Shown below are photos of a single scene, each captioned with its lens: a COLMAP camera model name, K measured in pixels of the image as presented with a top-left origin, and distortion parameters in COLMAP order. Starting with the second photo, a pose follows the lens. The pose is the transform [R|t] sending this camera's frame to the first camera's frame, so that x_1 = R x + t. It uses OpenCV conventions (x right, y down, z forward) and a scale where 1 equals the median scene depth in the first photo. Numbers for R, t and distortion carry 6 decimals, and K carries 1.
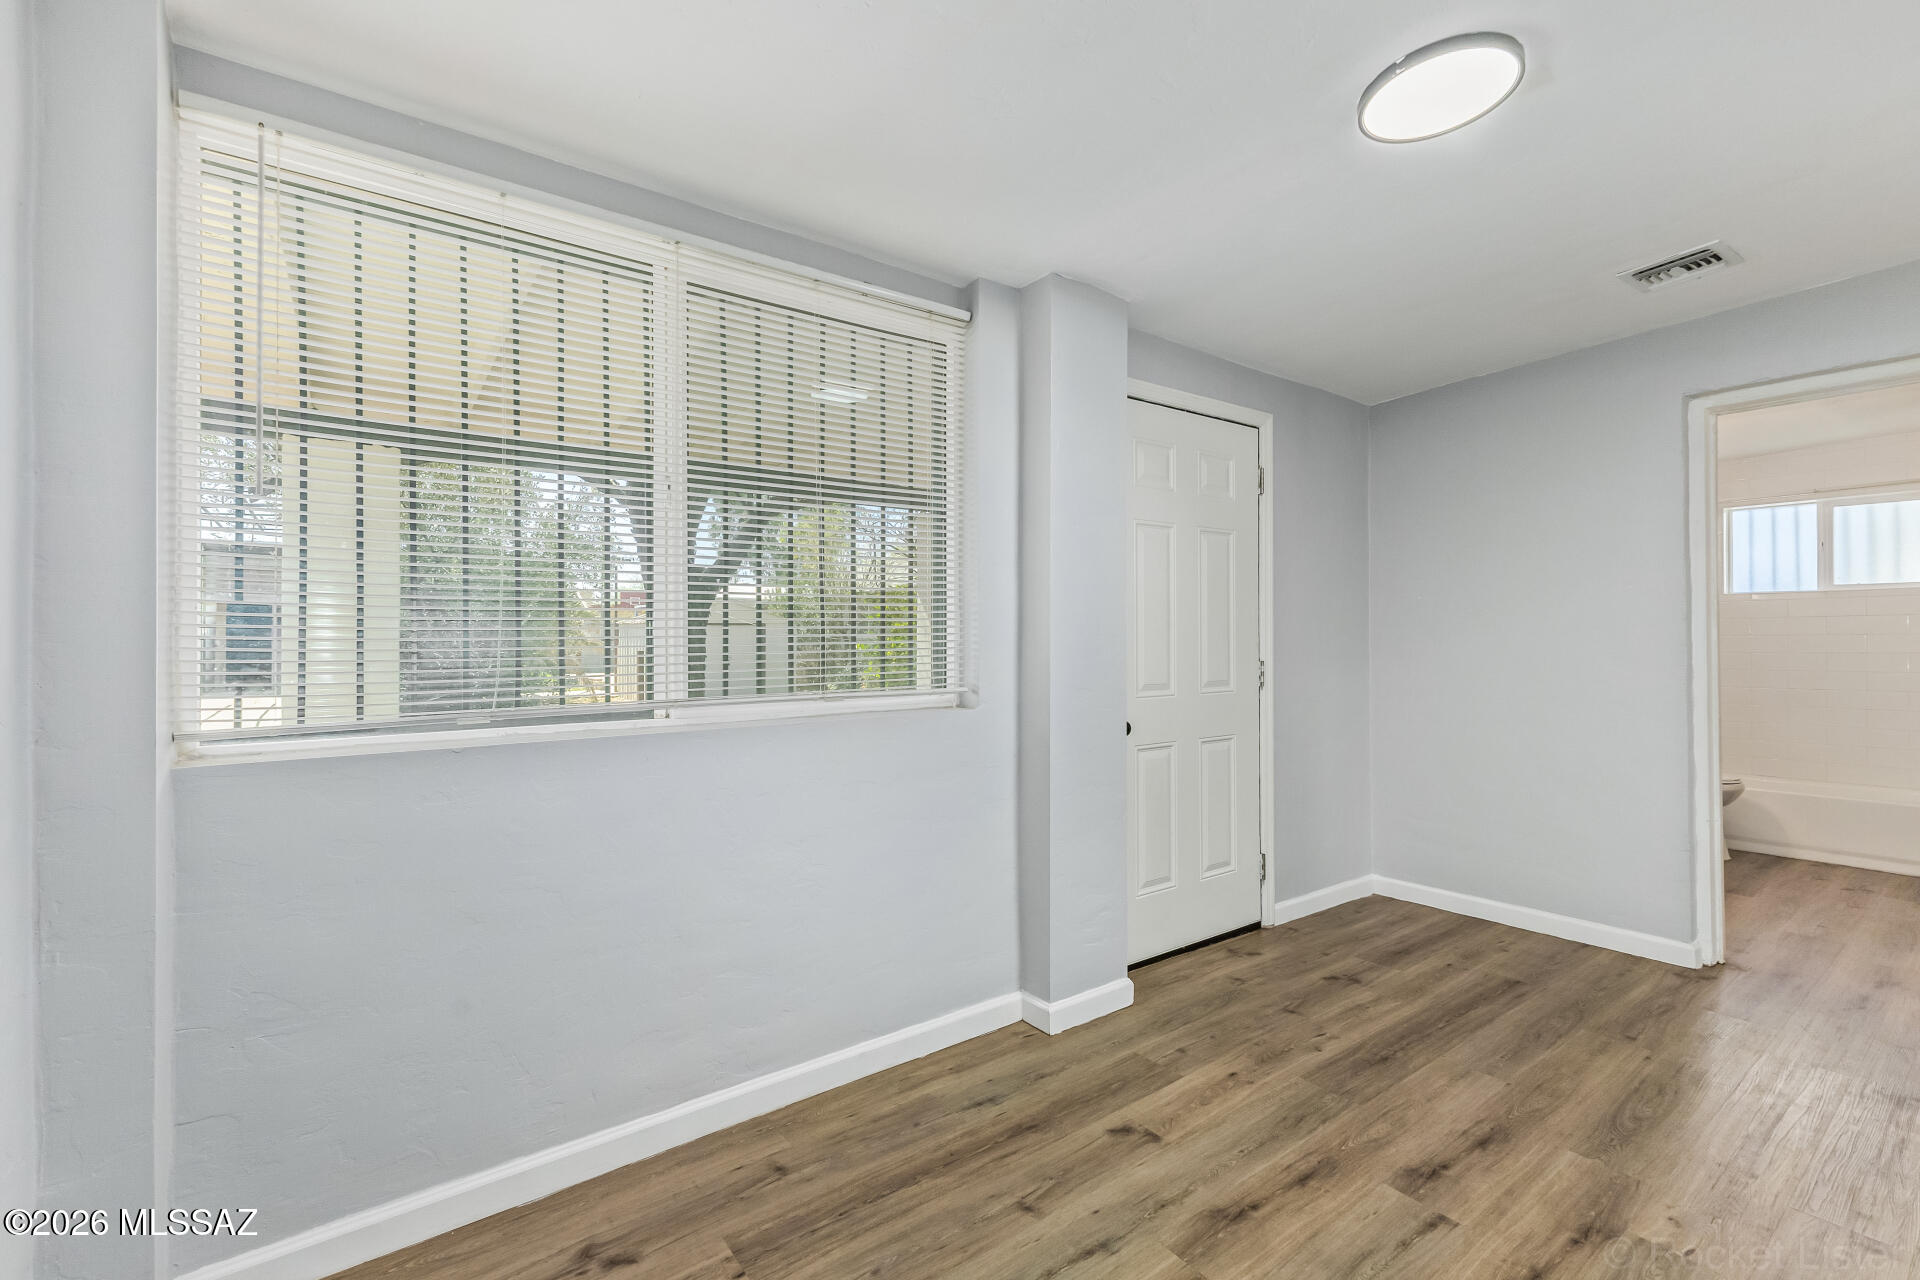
lens RADIAL K [[820.0, 0, 946.6], [0, 820.0, 631.8], [0, 0, 1]] dist [0.007470, -0.000701]
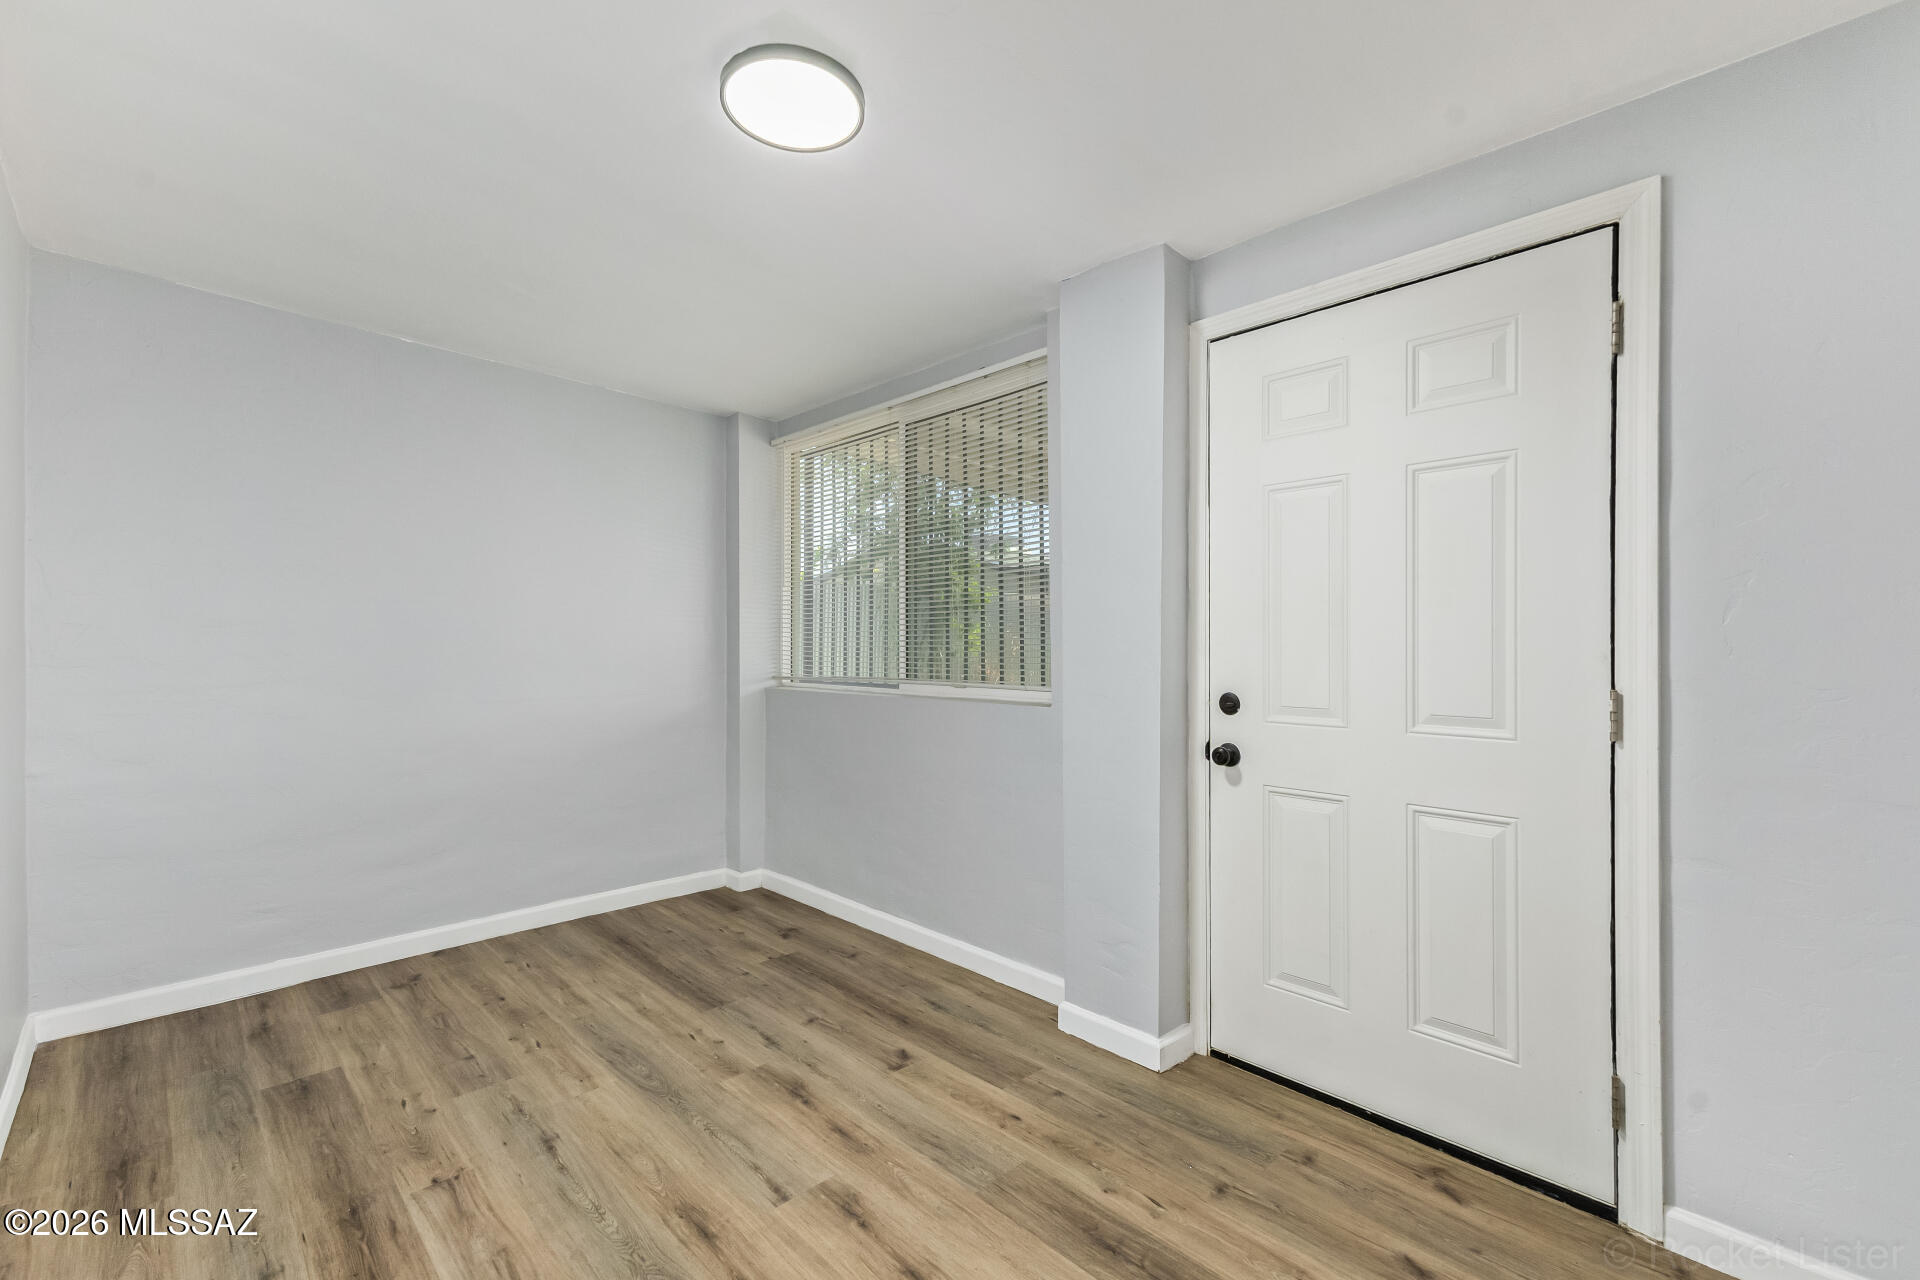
lens RADIAL K [[820.0, 0, 948.7], [0, 820.0, 641.4], [0, 0, 1]] dist [0.007470, -0.000701]
pose [[0.147597, 0.007023, -0.989023, 1.305968], [0.006422, 0.999947, 0.008059, -0.006268], [0.989027, -0.007541, 0.147544, 0.829142]]
